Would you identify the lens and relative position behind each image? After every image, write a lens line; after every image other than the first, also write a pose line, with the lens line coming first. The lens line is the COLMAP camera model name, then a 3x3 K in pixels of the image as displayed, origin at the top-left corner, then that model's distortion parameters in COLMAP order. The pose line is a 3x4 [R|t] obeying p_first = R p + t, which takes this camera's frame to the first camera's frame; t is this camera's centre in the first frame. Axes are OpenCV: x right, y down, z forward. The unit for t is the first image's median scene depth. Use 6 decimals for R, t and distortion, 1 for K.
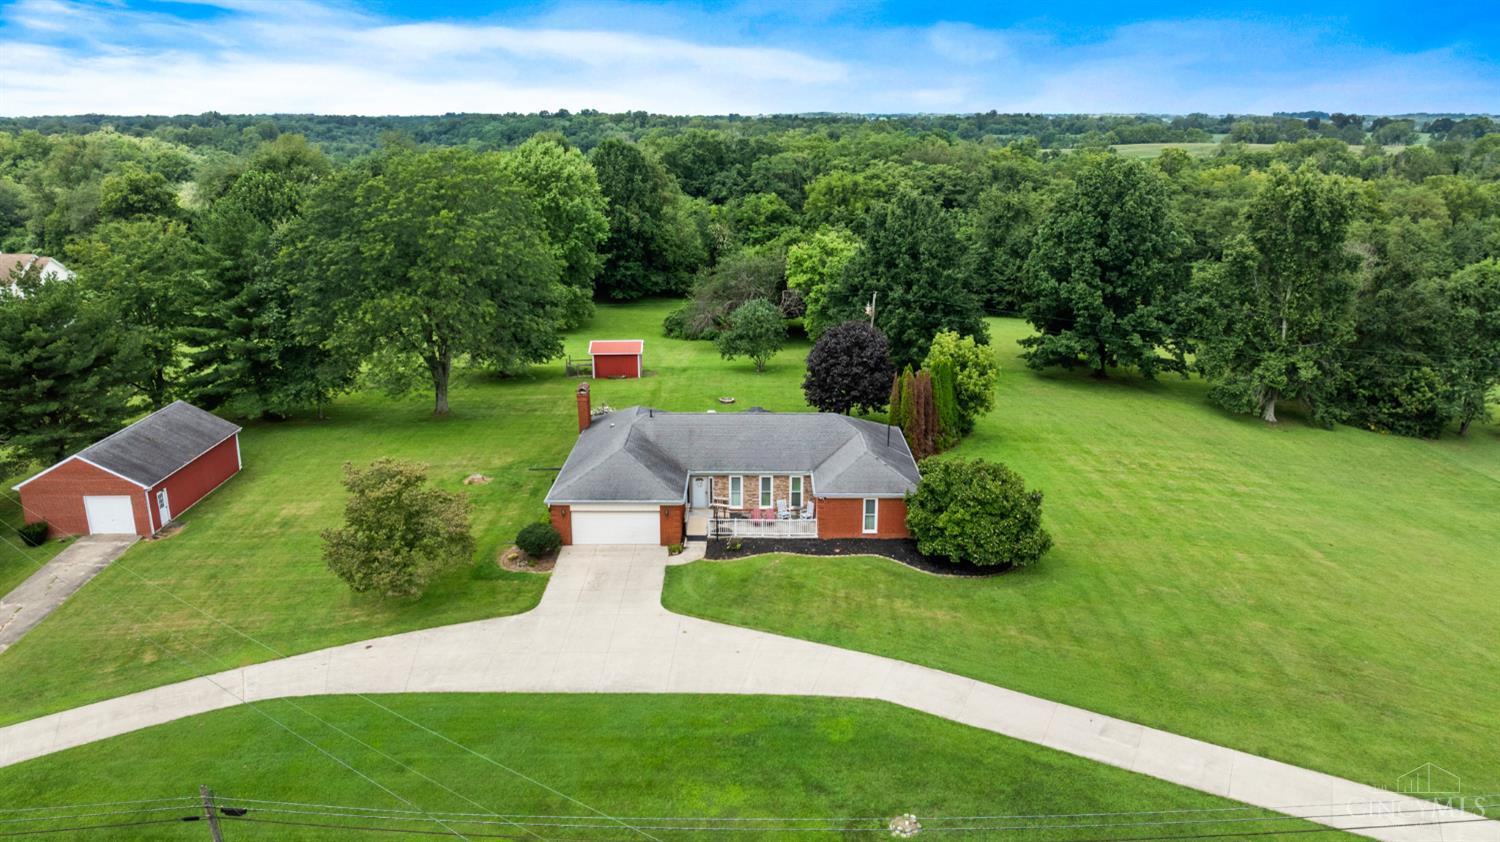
lens RADIAL K [[1043.1, 0, 750.0], [0, 1043.1, 421.0], [0, 0, 1]] dist [-0.005810, -0.001534]
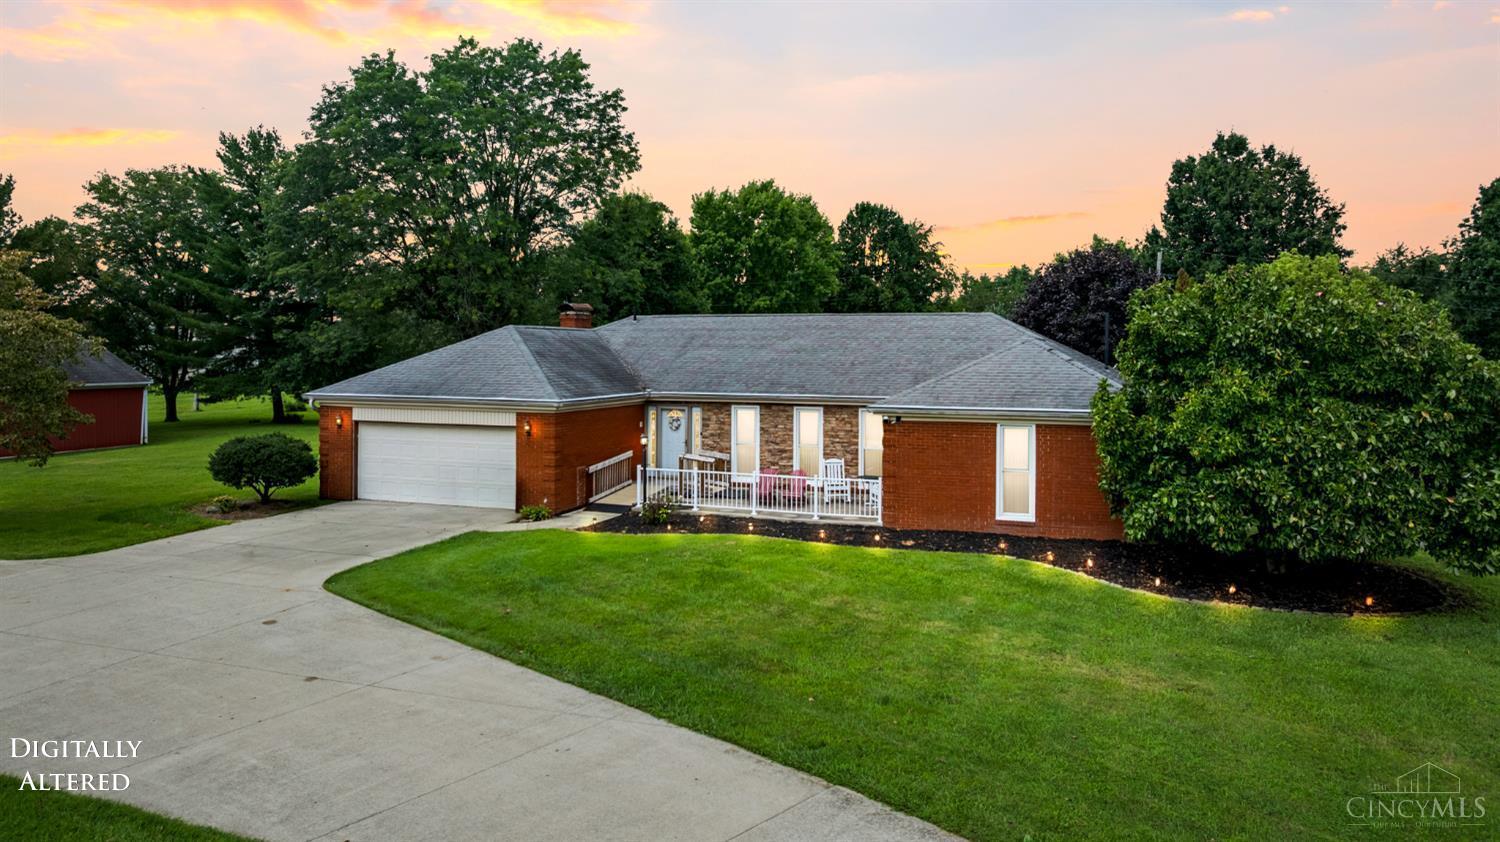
lens RADIAL K [[1061.3, 0, 751.2], [0, 1061.3, 349.2], [0, 0, 1]] dist [-0.040402, -0.001887]
pose [[0.941882, 0.003980, -0.335920, 0.169507], [-0.095637, 0.961731, -0.256762, 0.172014], [0.322043, 0.273966, 0.906218, 0.664572]]
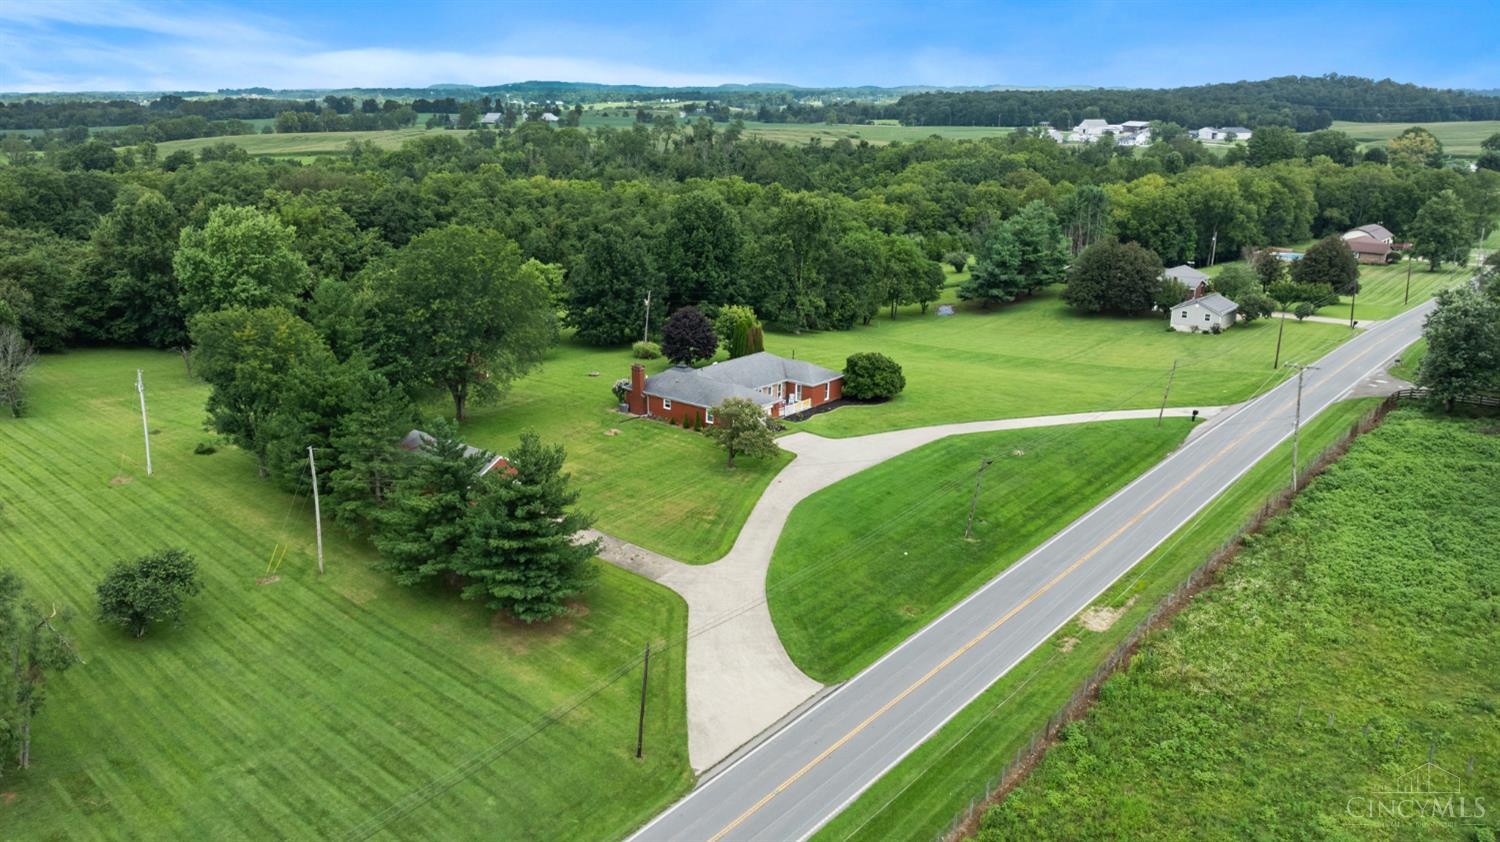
lens RADIAL K [[1043.1, 0, 750.0], [0, 1043.1, 421.0], [0, 0, 1]] dist [-0.005810, -0.001534]
pose [[0.651859, -0.219031, 0.726020, -1.617252], [0.211999, 0.971843, 0.102848, -0.102204], [-0.728105, 0.086873, 0.679939, -0.295847]]
